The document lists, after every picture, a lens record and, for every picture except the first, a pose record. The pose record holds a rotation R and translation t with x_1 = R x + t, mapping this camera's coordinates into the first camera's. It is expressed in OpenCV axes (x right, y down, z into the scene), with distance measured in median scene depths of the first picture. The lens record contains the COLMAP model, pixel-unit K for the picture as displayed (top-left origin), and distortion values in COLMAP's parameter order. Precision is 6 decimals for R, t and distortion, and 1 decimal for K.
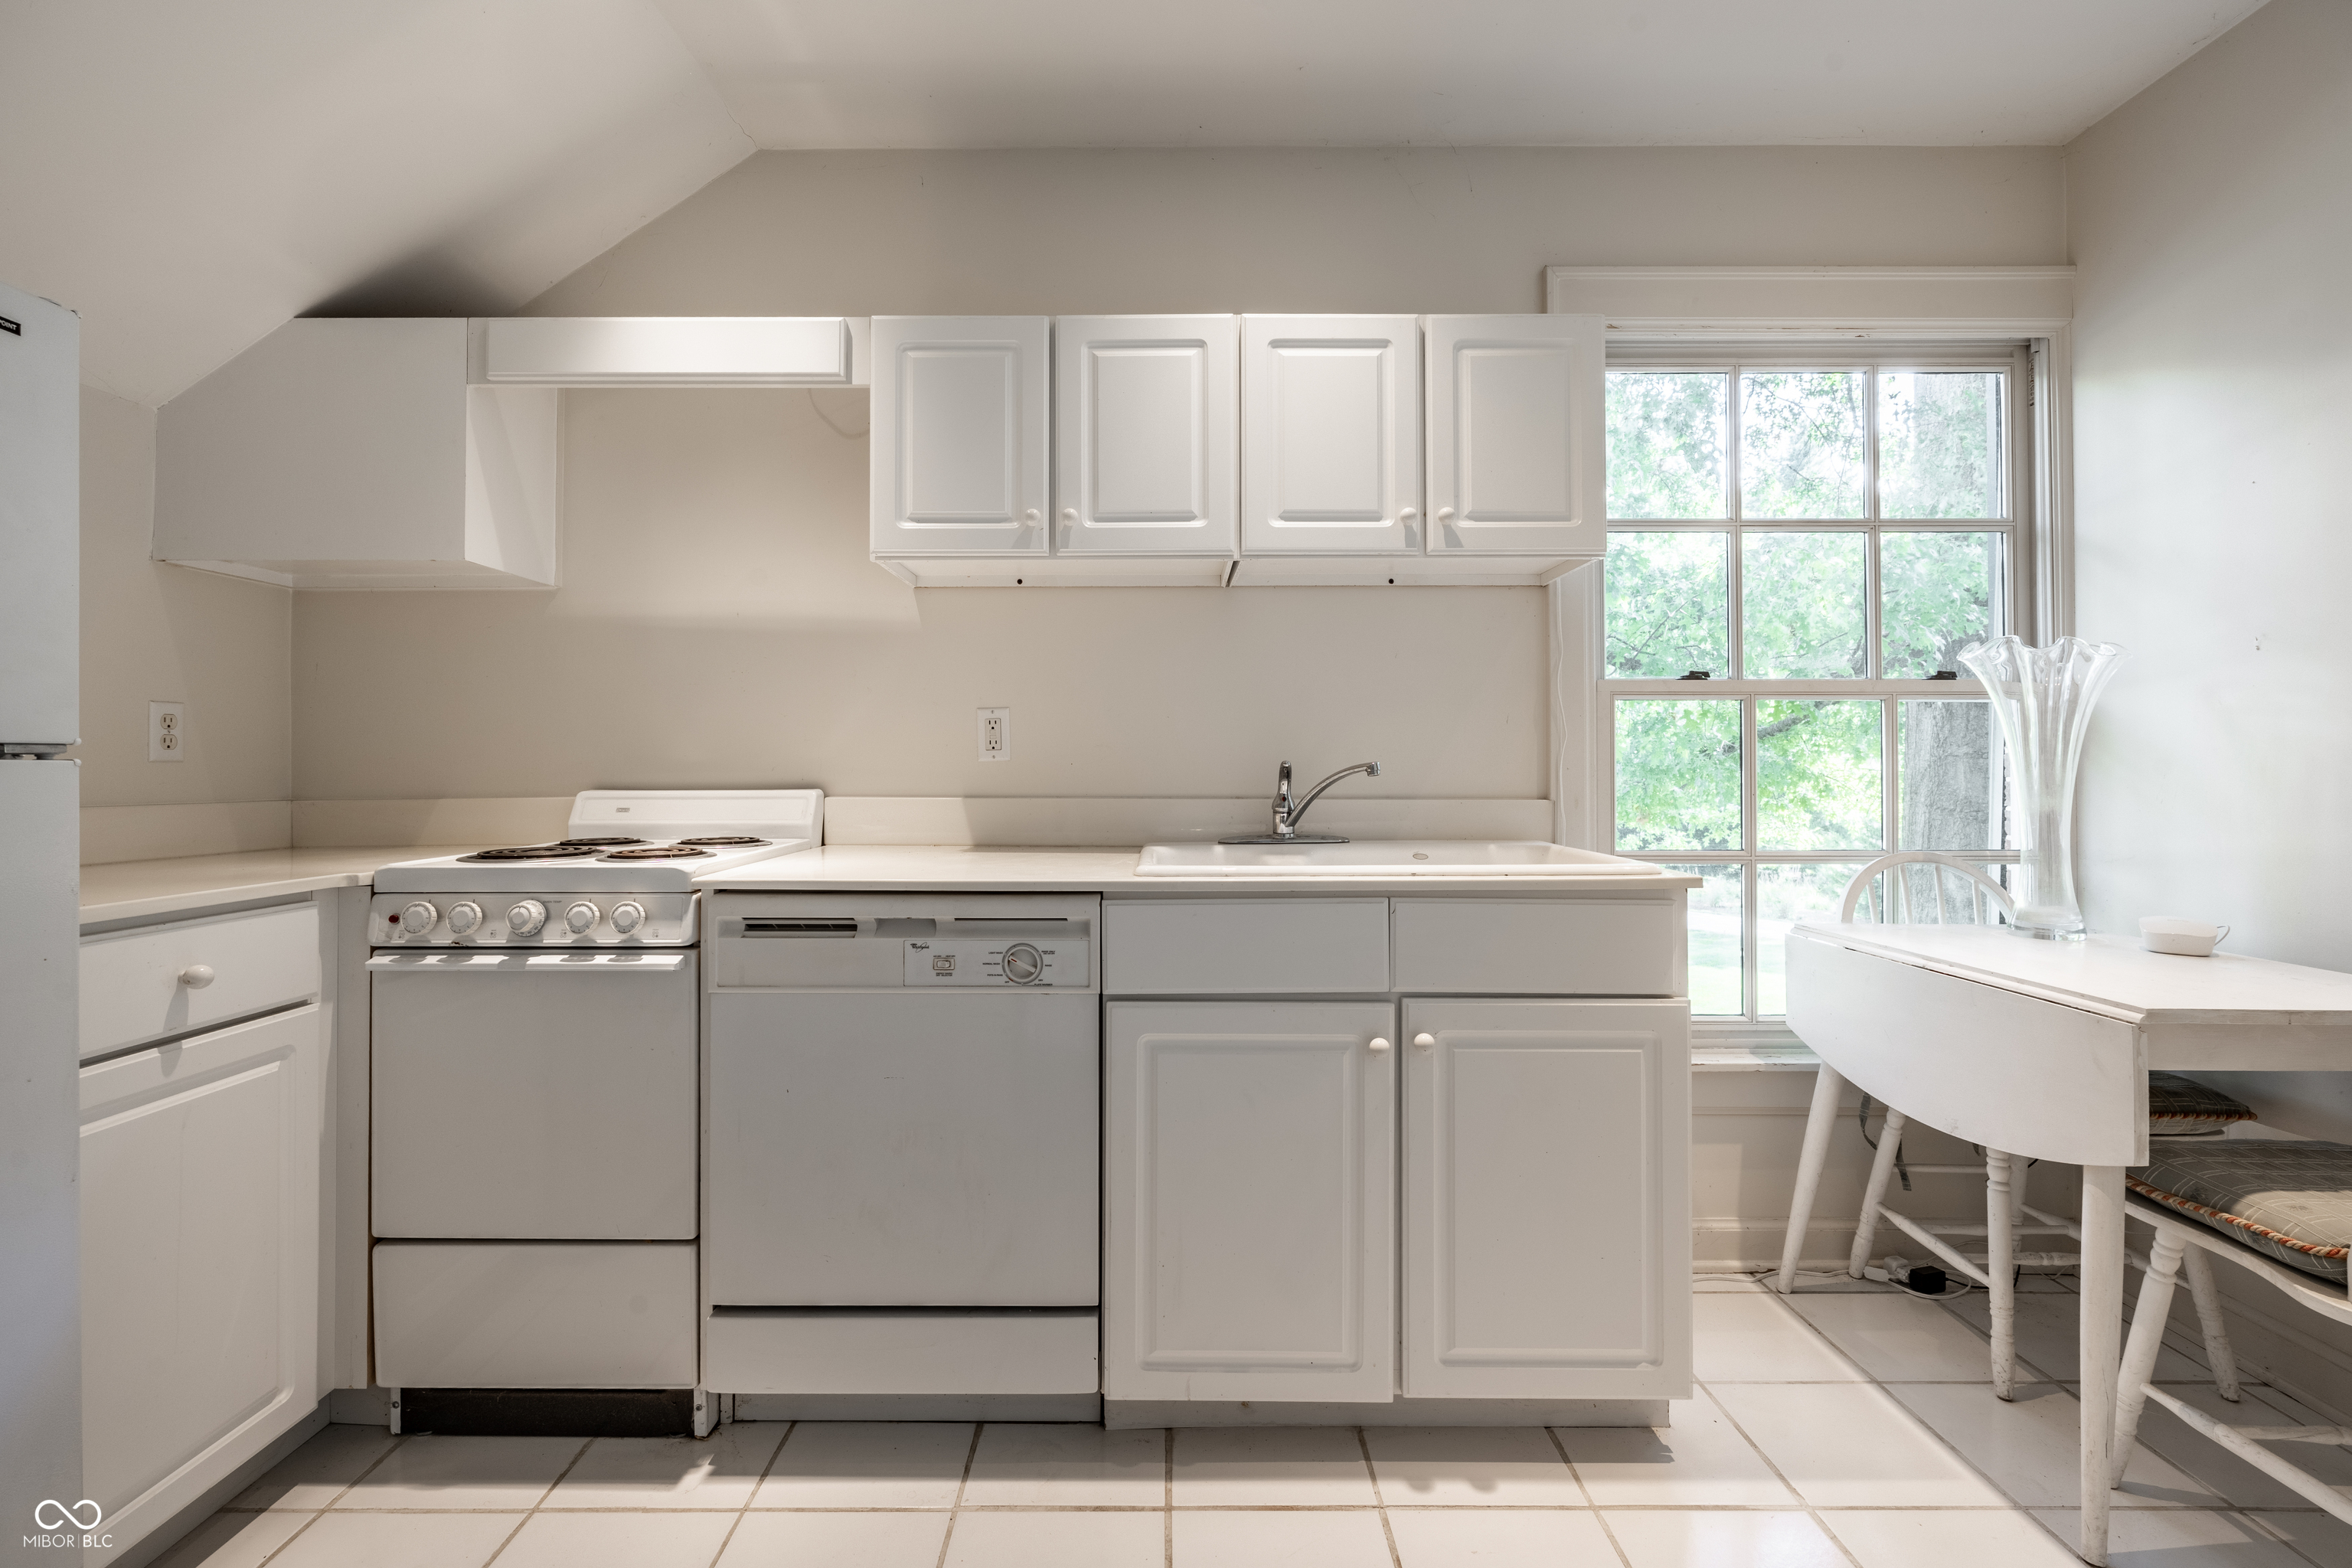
lens RADIAL K [[1061.0, 0, 1171.3], [0, 1061.0, 753.4], [0, 0, 1]] dist [-0.000844, -0.000213]
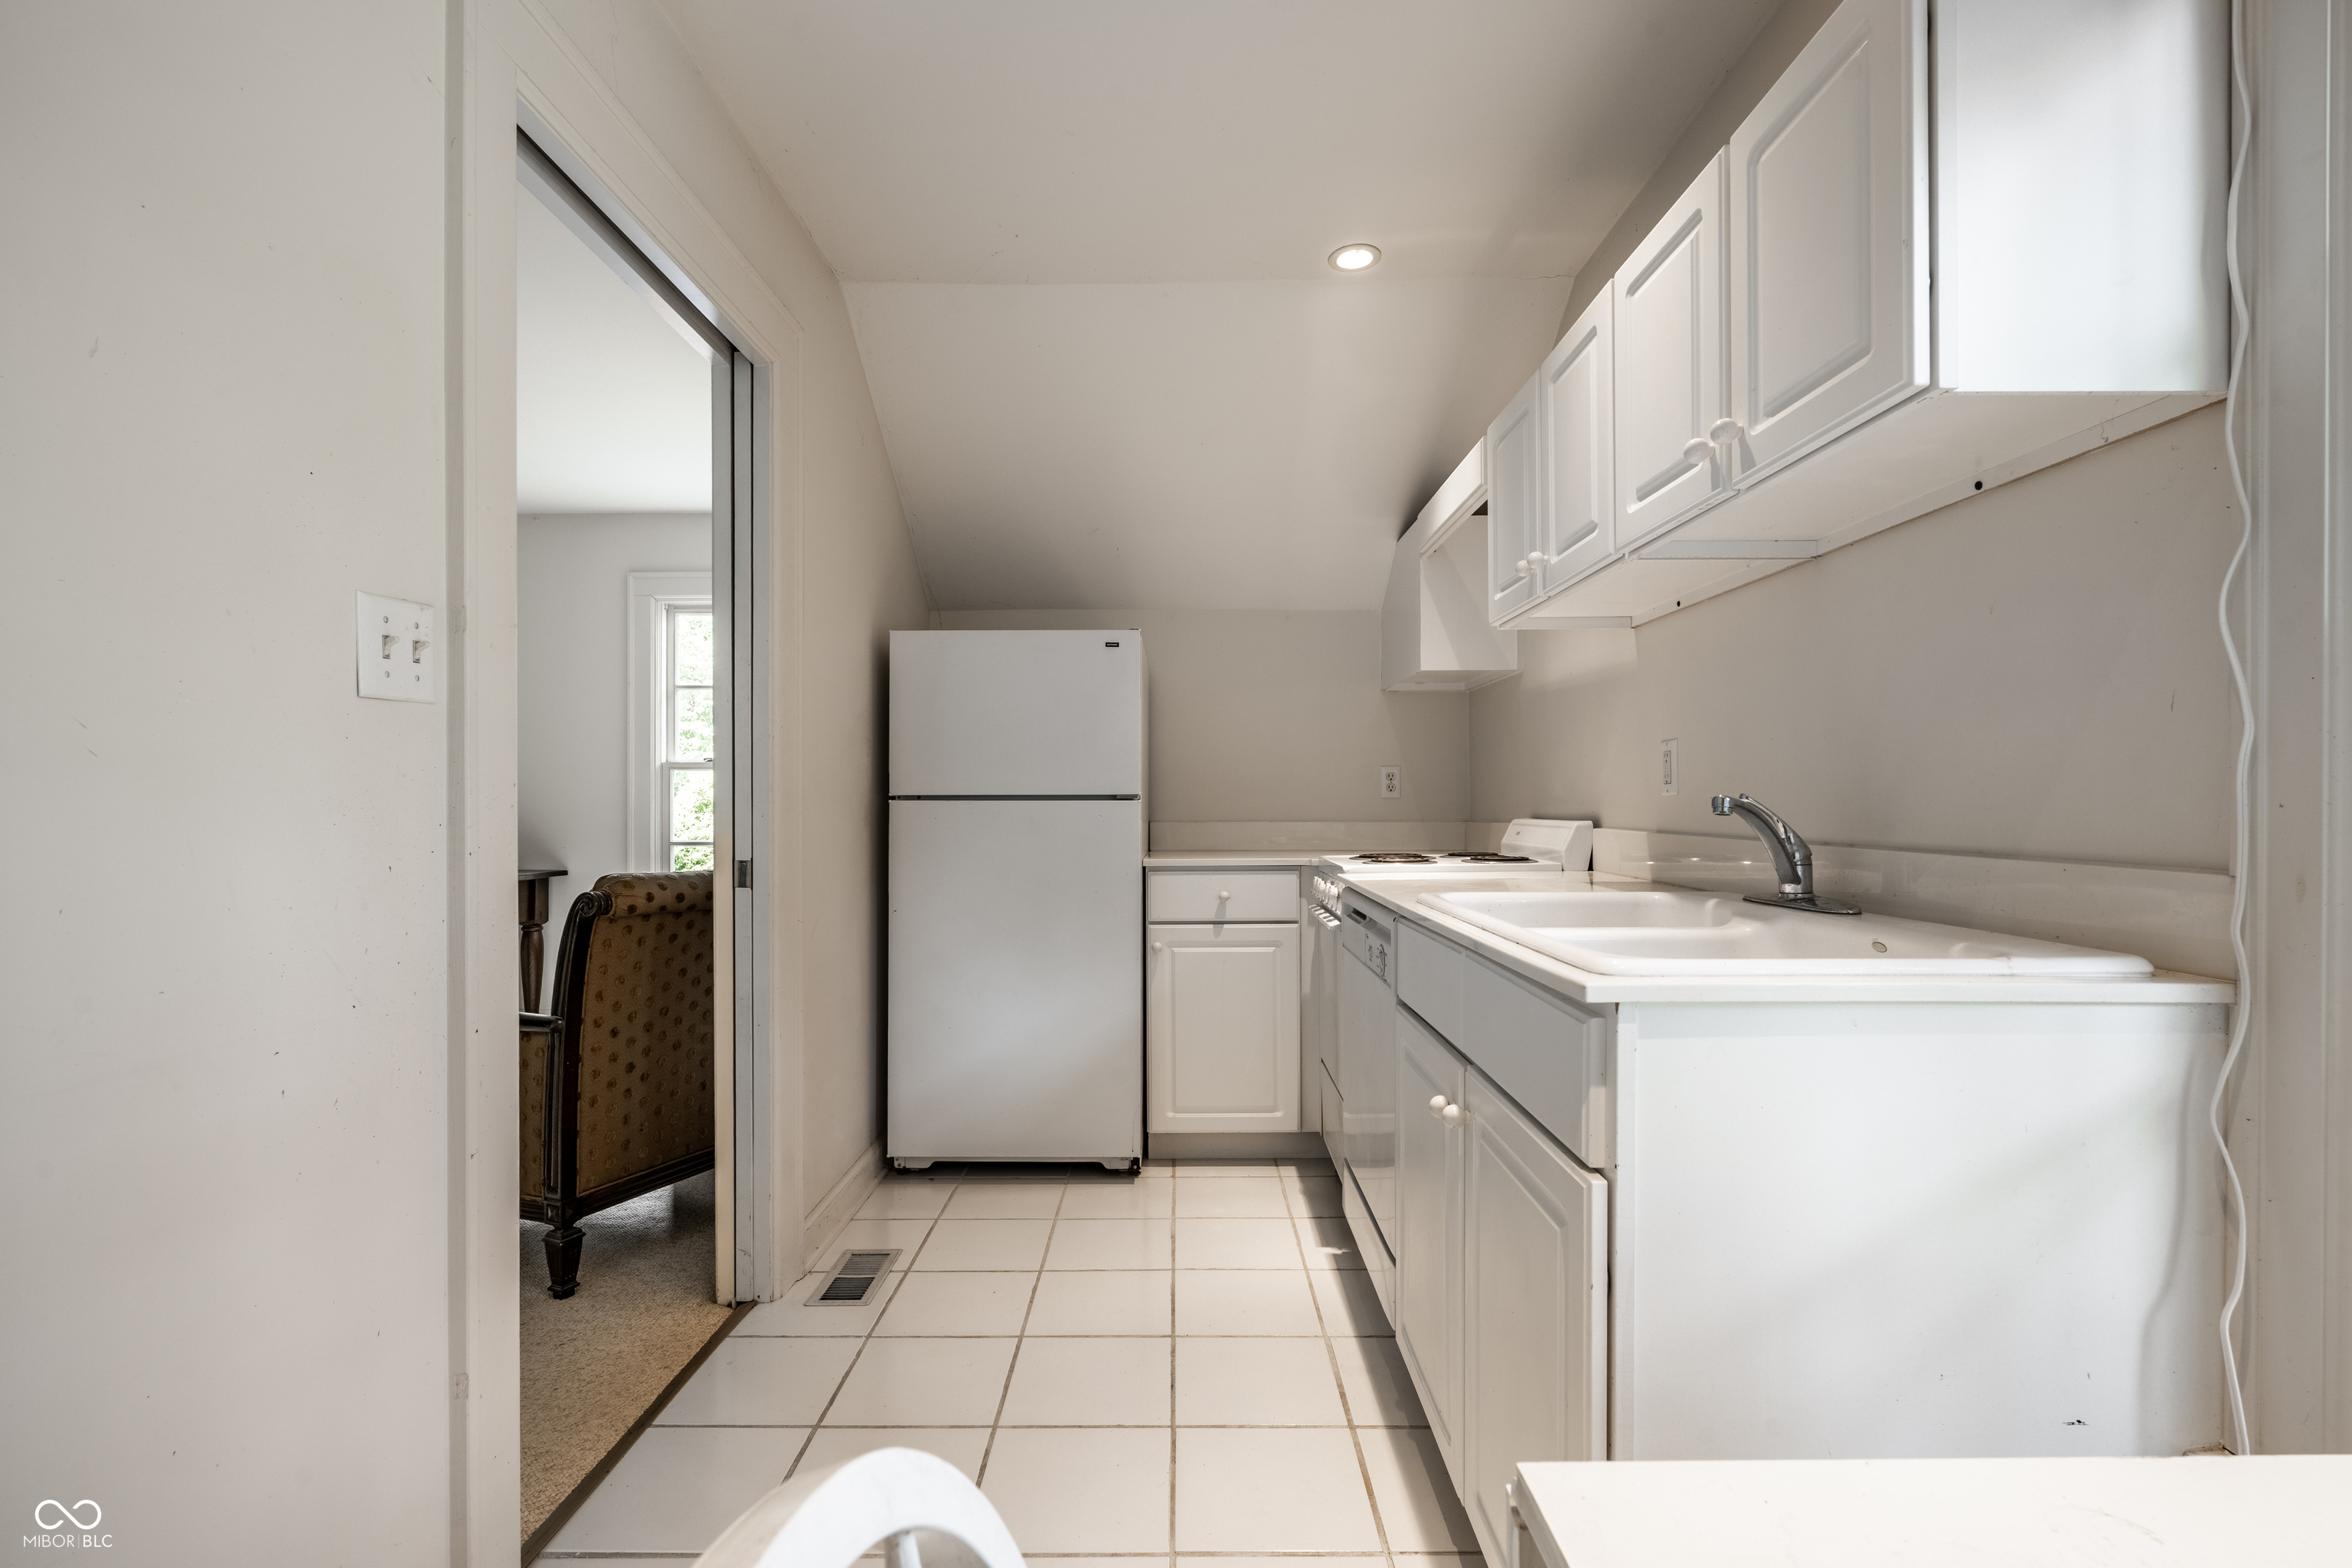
lens RADIAL K [[1047.4, 0, 1175.3], [0, 1047.4, 800.7], [0, 0, 1]] dist [-0.000049, 0.000043]
pose [[0.000625, 0.000598, -1.000000, 0.897517], [0.020095, 0.999798, 0.000610, 0.003478], [0.999798, -0.020096, 0.000613, 0.627347]]
